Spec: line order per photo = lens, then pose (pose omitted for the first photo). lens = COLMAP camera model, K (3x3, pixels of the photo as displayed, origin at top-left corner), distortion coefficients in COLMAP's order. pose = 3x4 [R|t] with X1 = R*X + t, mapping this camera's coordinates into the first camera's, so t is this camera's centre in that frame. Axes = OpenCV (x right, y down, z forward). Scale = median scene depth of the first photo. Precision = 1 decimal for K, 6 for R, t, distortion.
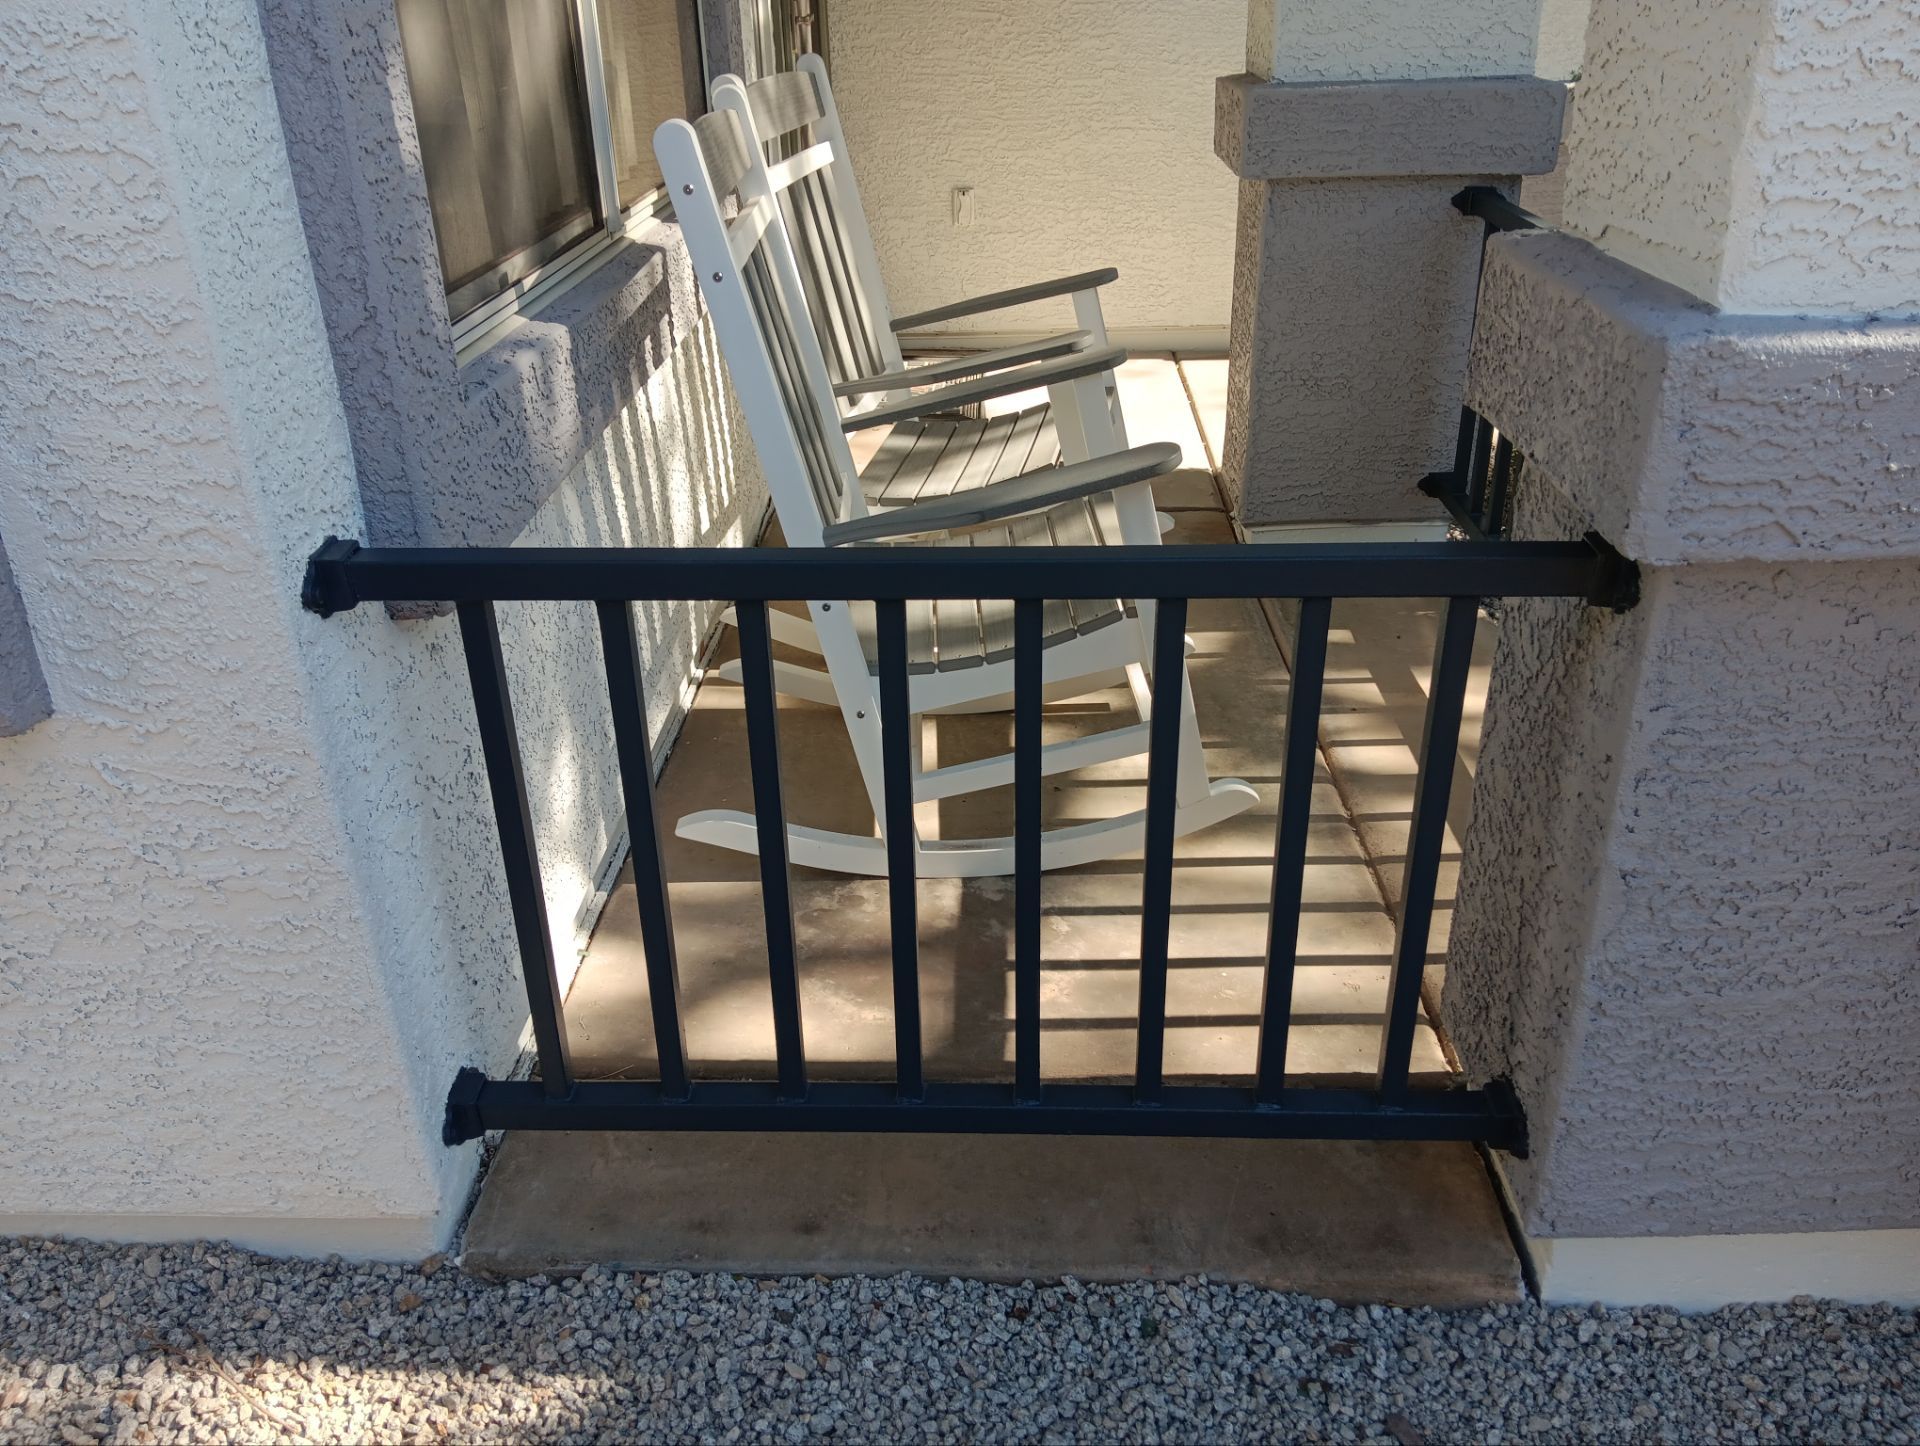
lens RADIAL K [[1482.6, 0, 954.1], [0, 1482.6, 711.7], [0, 0, 1]] dist [0.019017, -0.076795]
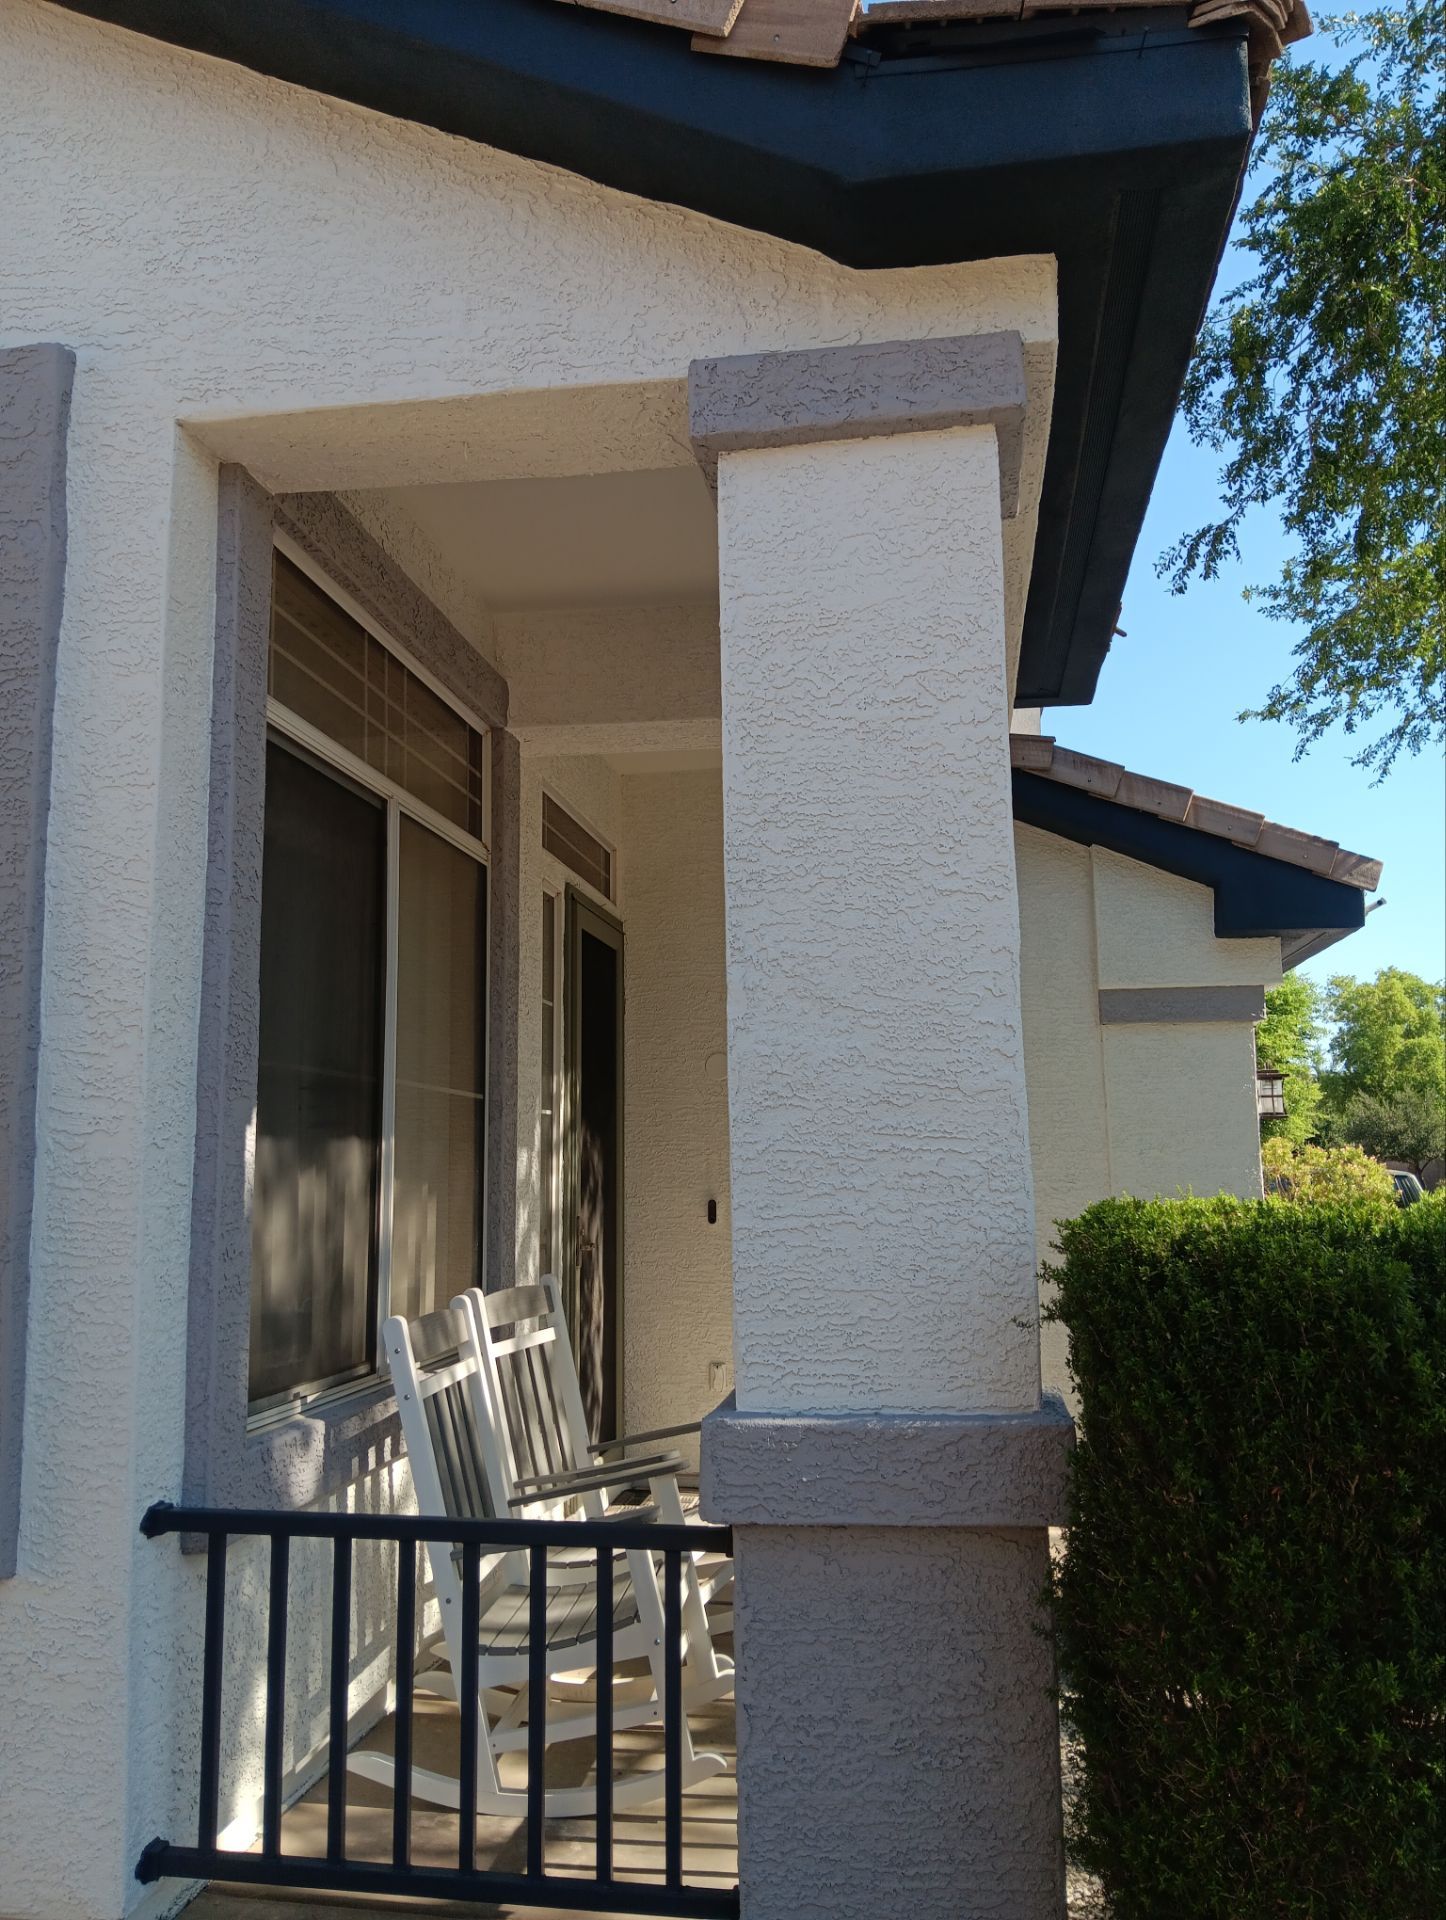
lens RADIAL K [[1482.6, 0, 723.0], [0, 1482.6, 960.0], [0, 0, 1]] dist [0.019017, -0.076795]
pose [[0.992801, 0.000128, -0.119774, 0.633965], [-0.068492, 0.820971, -0.566847, 0.394845], [0.098259, 0.570970, 0.815069, -1.097326]]
